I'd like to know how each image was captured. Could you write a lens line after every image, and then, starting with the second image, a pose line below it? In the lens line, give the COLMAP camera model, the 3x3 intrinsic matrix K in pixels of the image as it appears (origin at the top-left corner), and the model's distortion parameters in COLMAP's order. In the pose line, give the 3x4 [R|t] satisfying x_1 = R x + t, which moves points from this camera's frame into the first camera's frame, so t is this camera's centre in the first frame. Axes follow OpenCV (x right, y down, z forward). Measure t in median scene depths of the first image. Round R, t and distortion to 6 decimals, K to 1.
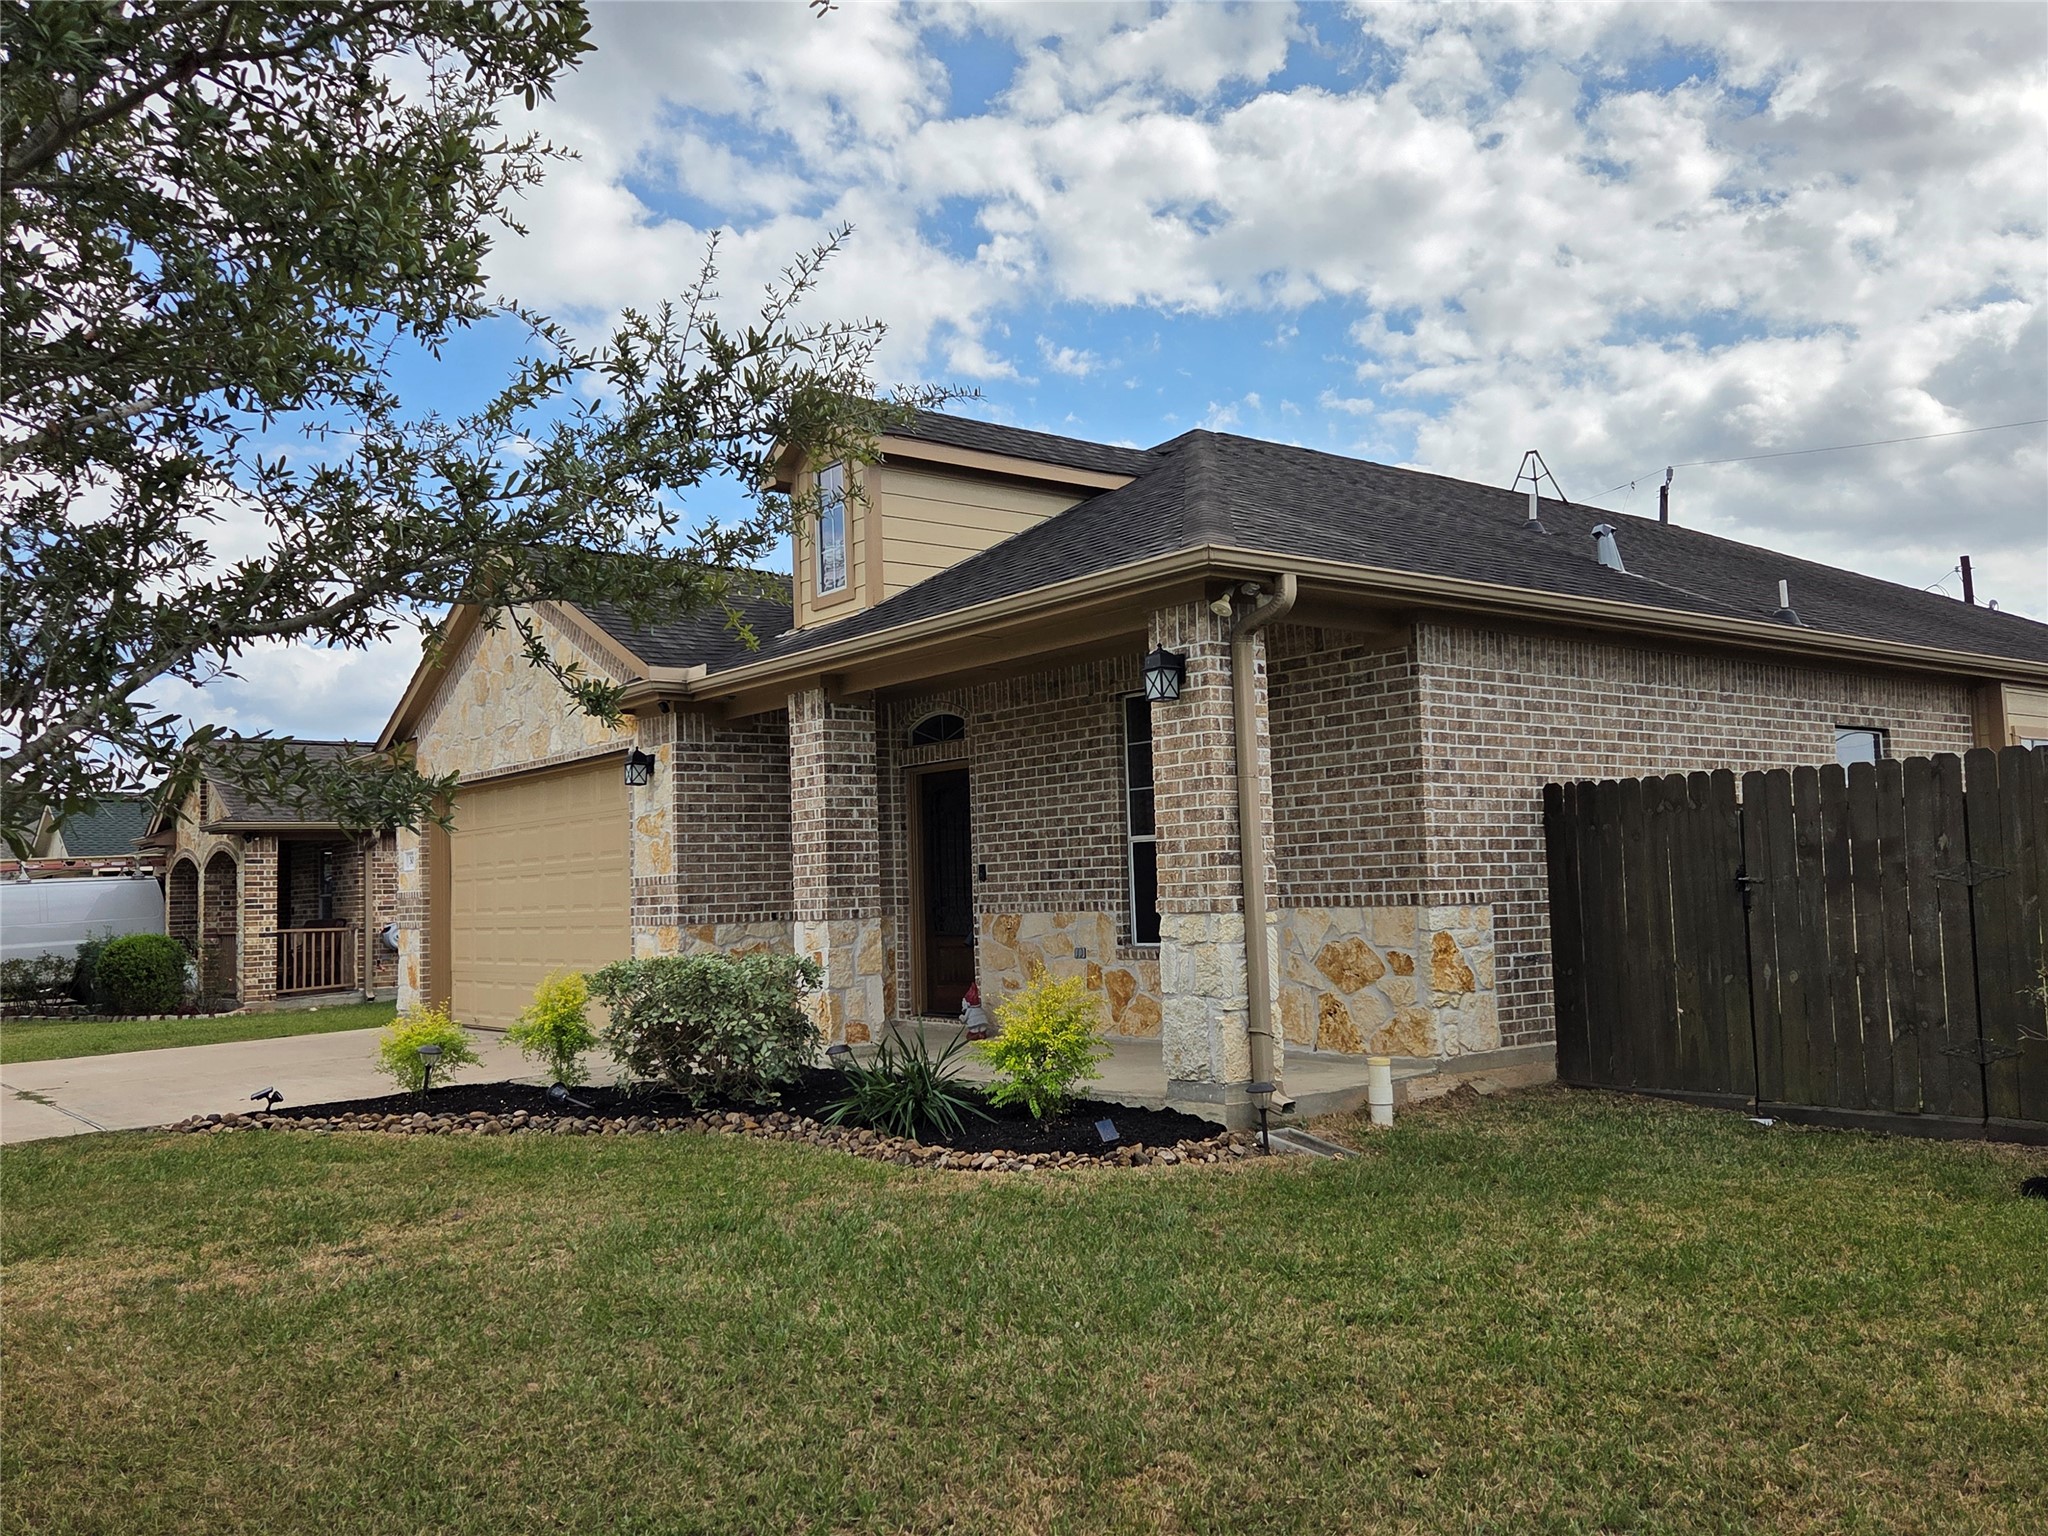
lens RADIAL K [[1633.6, 0, 1019.1], [0, 1633.6, 770.2], [0, 0, 1]] dist [0.090429, -0.000429]
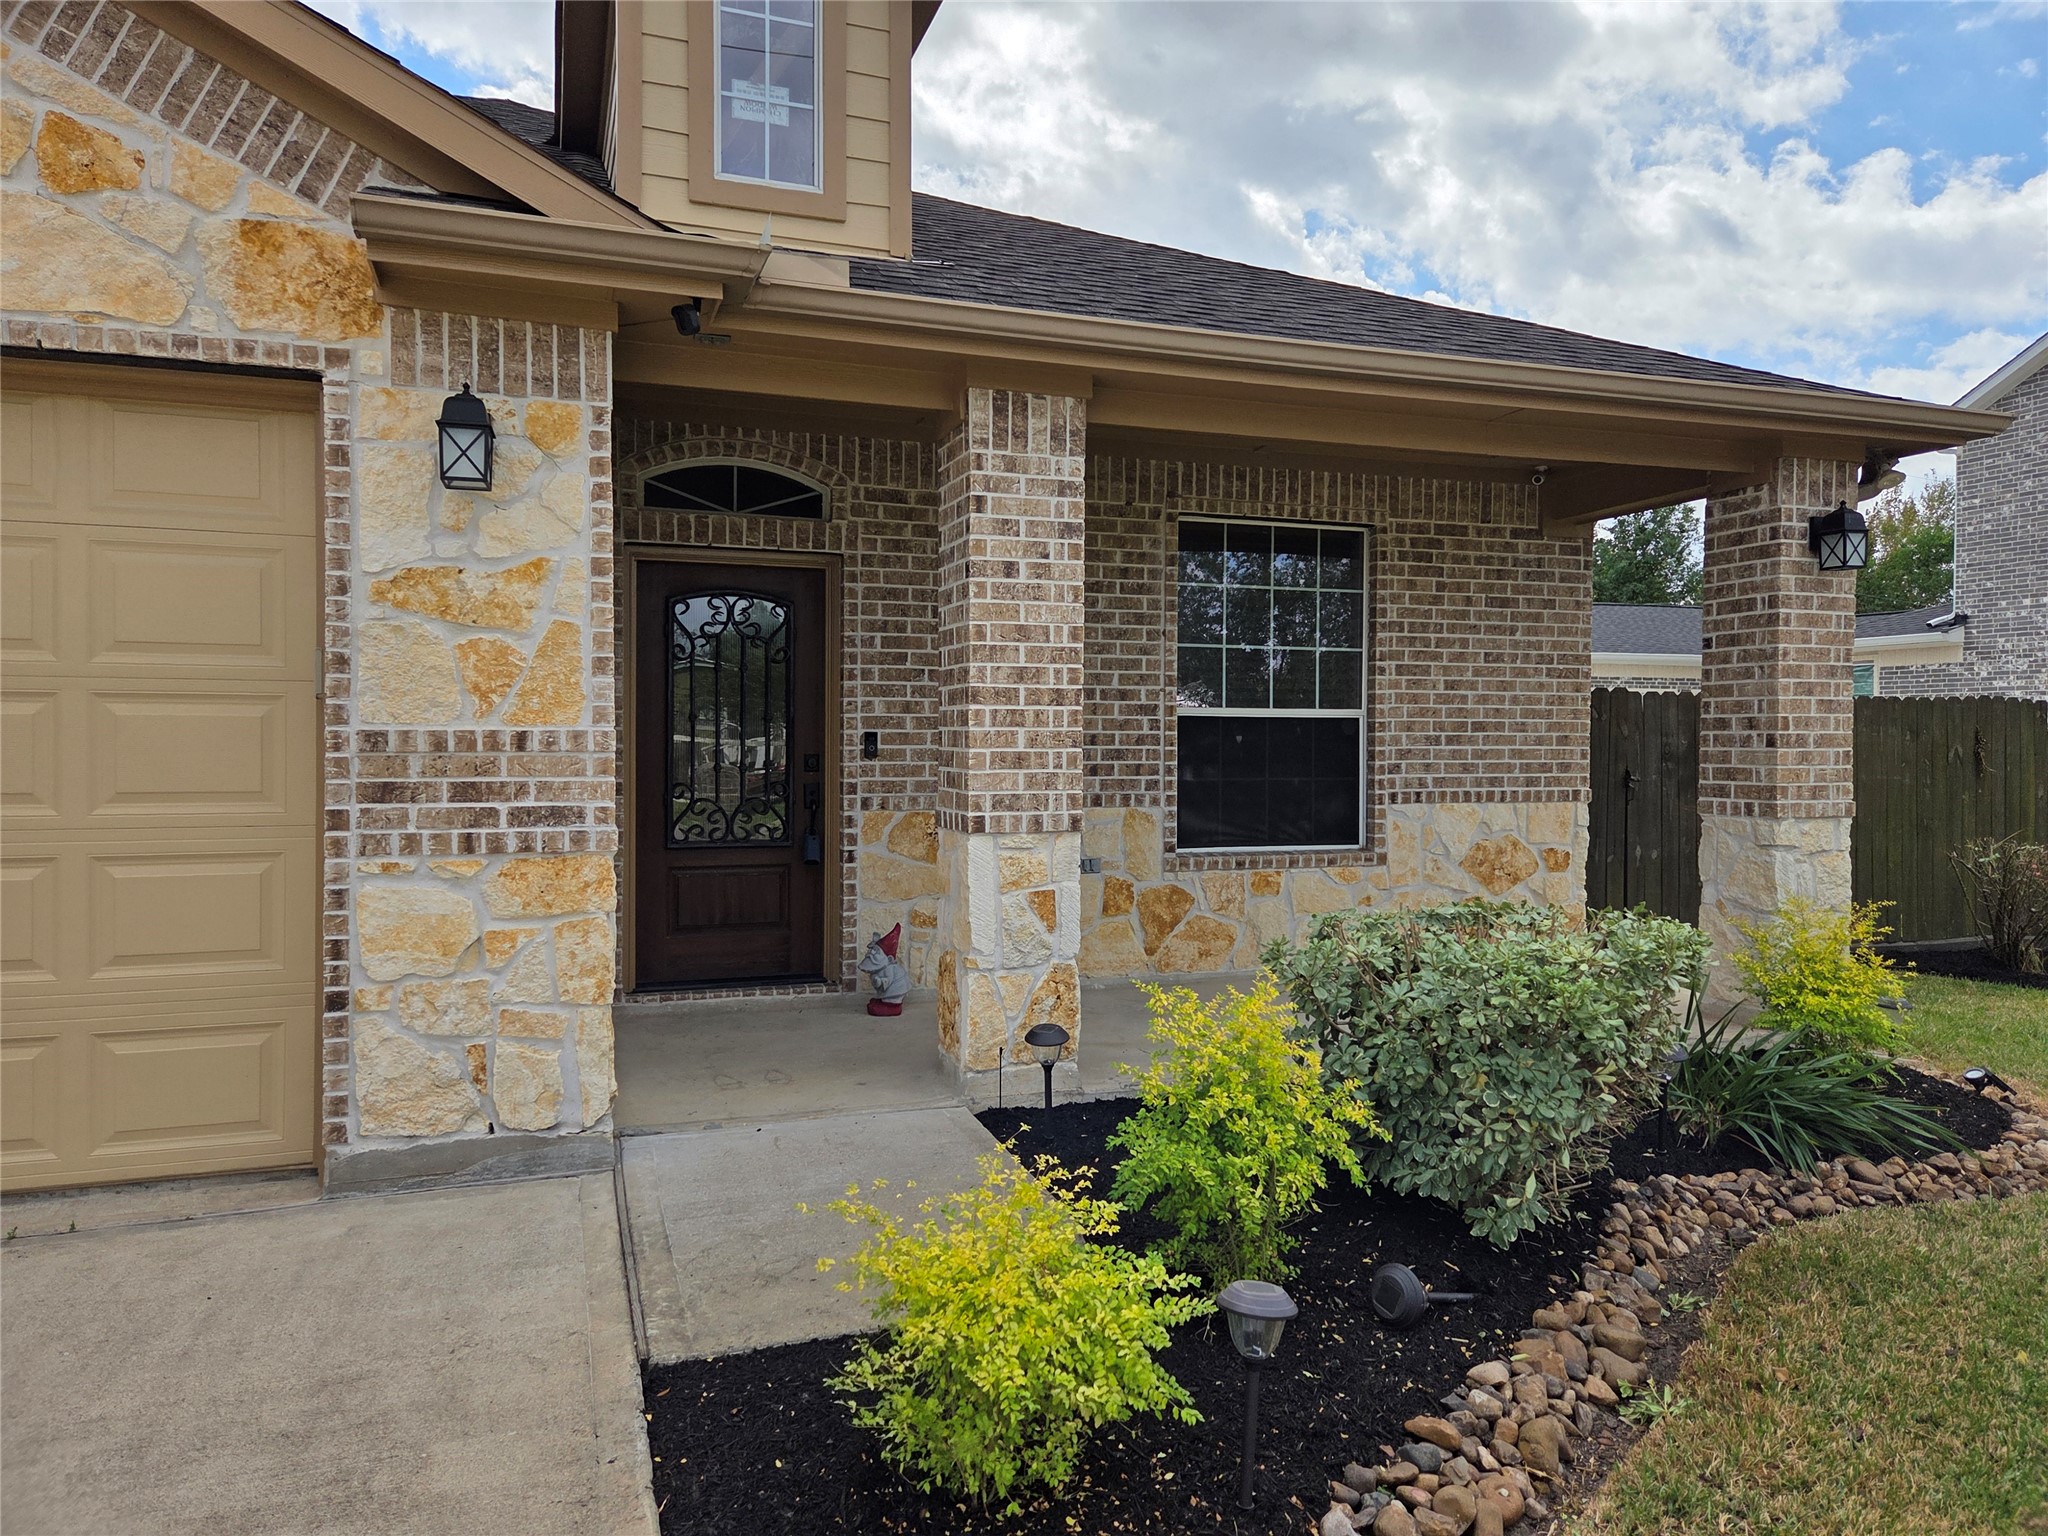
lens RADIAL K [[1357.4, 0, 1037.5], [0, 1357.4, 753.7], [0, 0, 1]] dist [0.059388, -0.038982]
pose [[0.332841, 0.021605, 0.942735, -0.618791], [-0.088254, 0.996063, 0.008331, 0.071501], [-0.938844, -0.085973, 0.333437, 0.979464]]
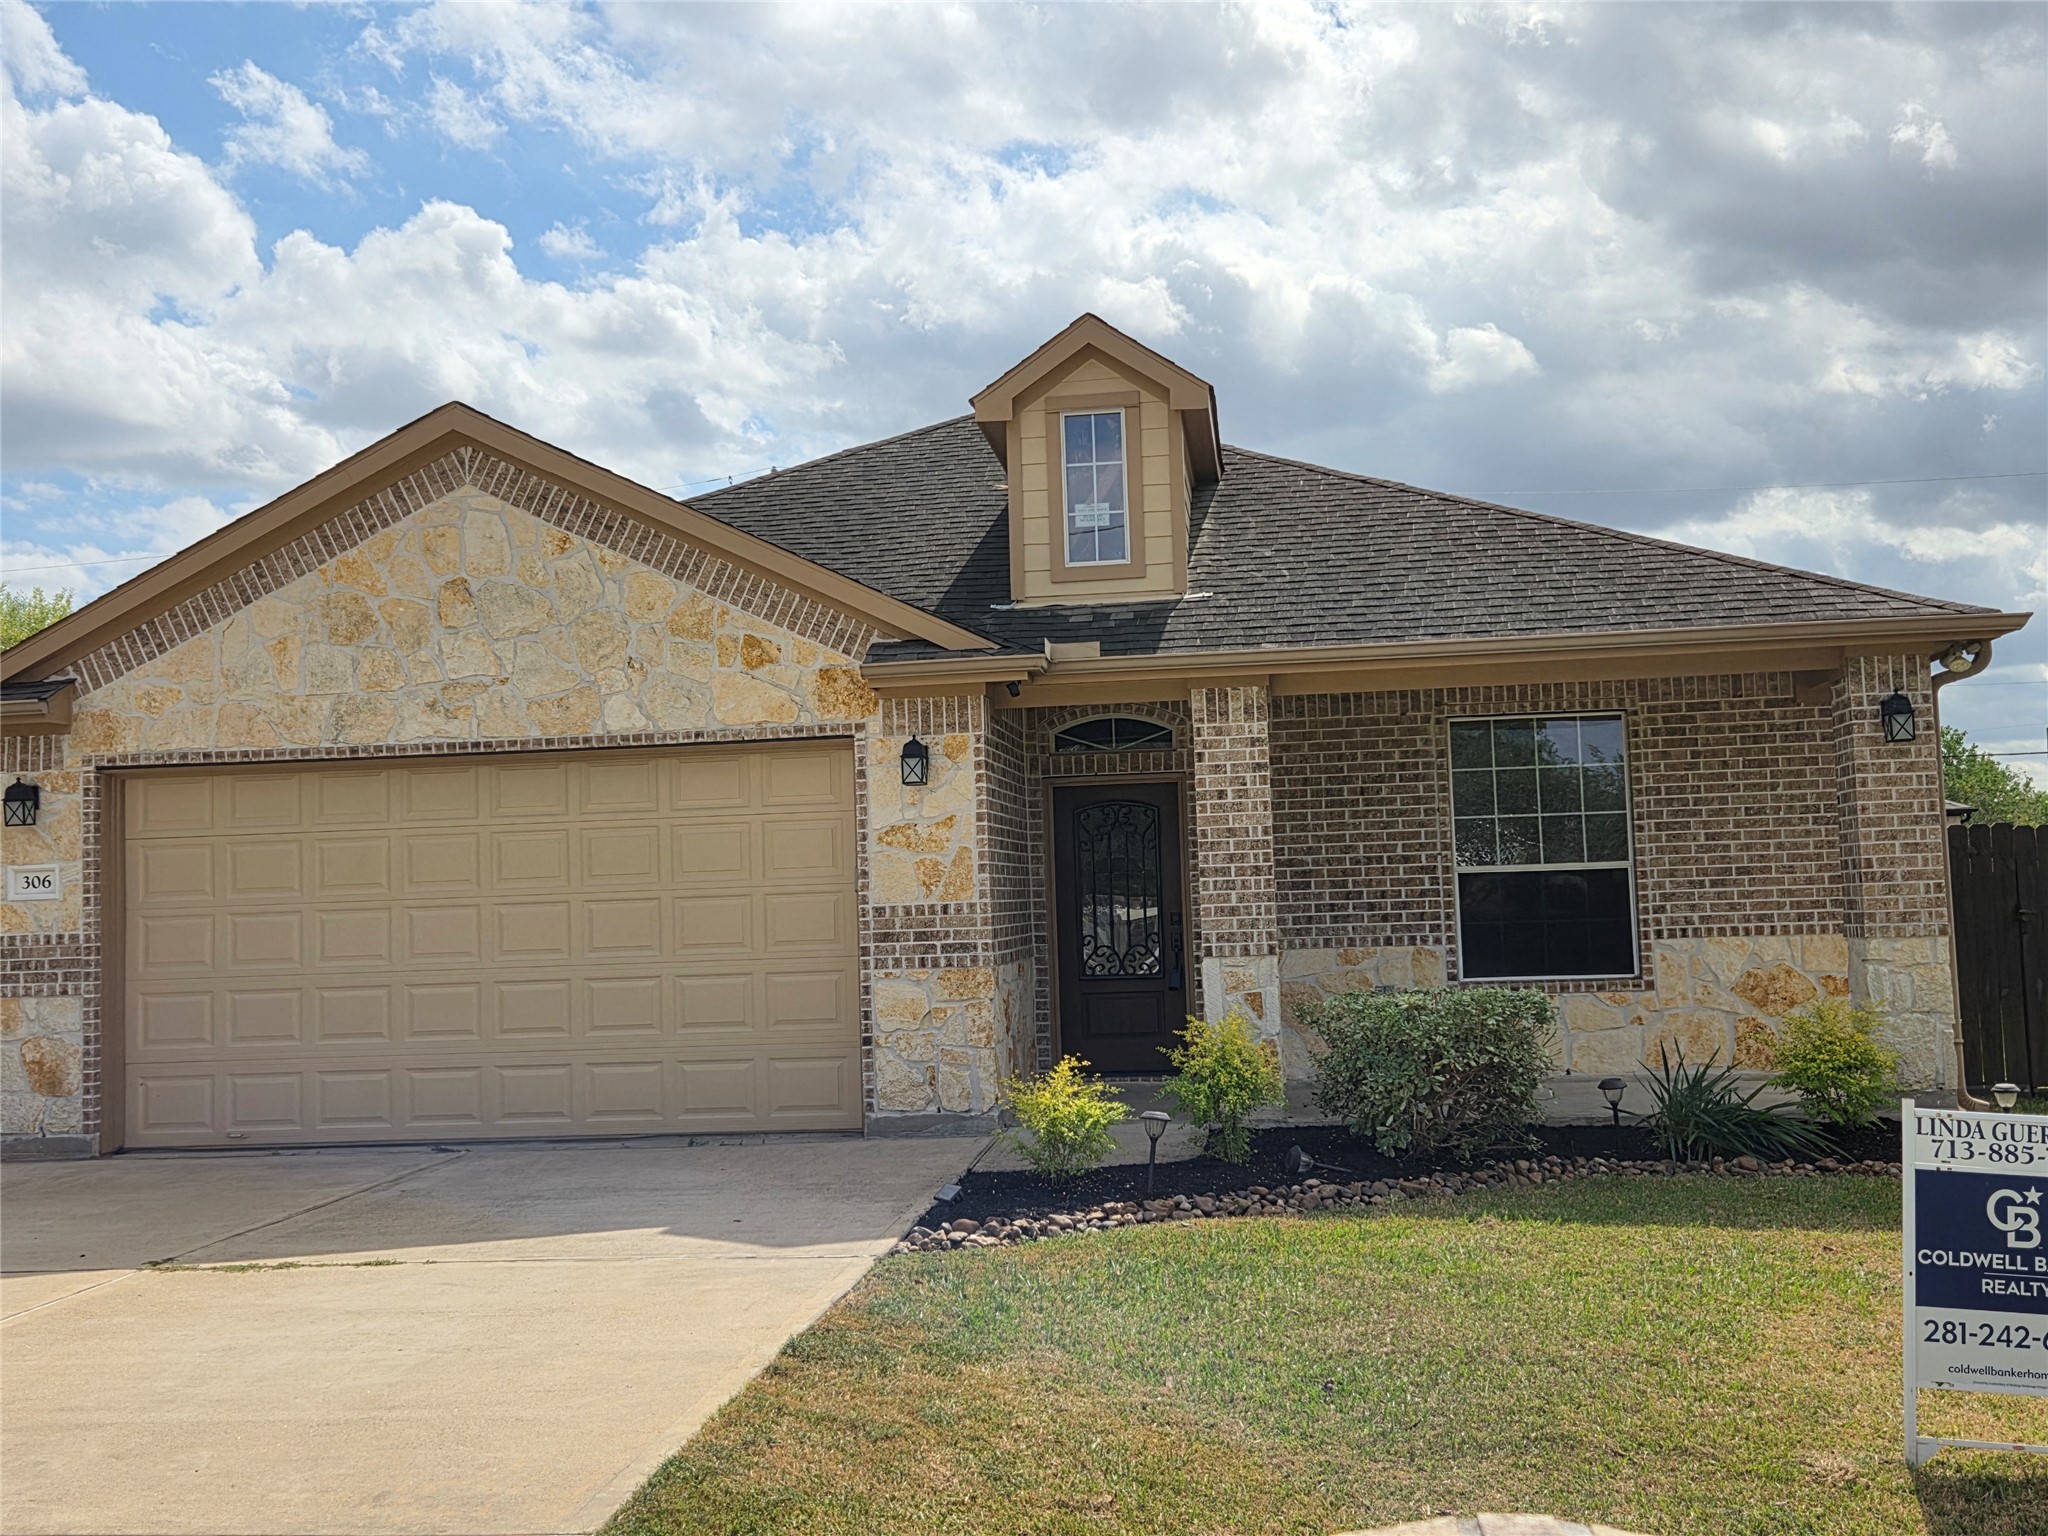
lens RADIAL K [[2124.4, 0, 1016.9], [0, 2124.4, 755.3], [0, 0, 1]] dist [0.062970, 0.000000]
pose [[0.717558, 0.059768, 0.693930, -1.131785], [-0.043697, 0.998212, -0.040791, 0.043227], [-0.695127, -0.001053, 0.718887, 0.326727]]
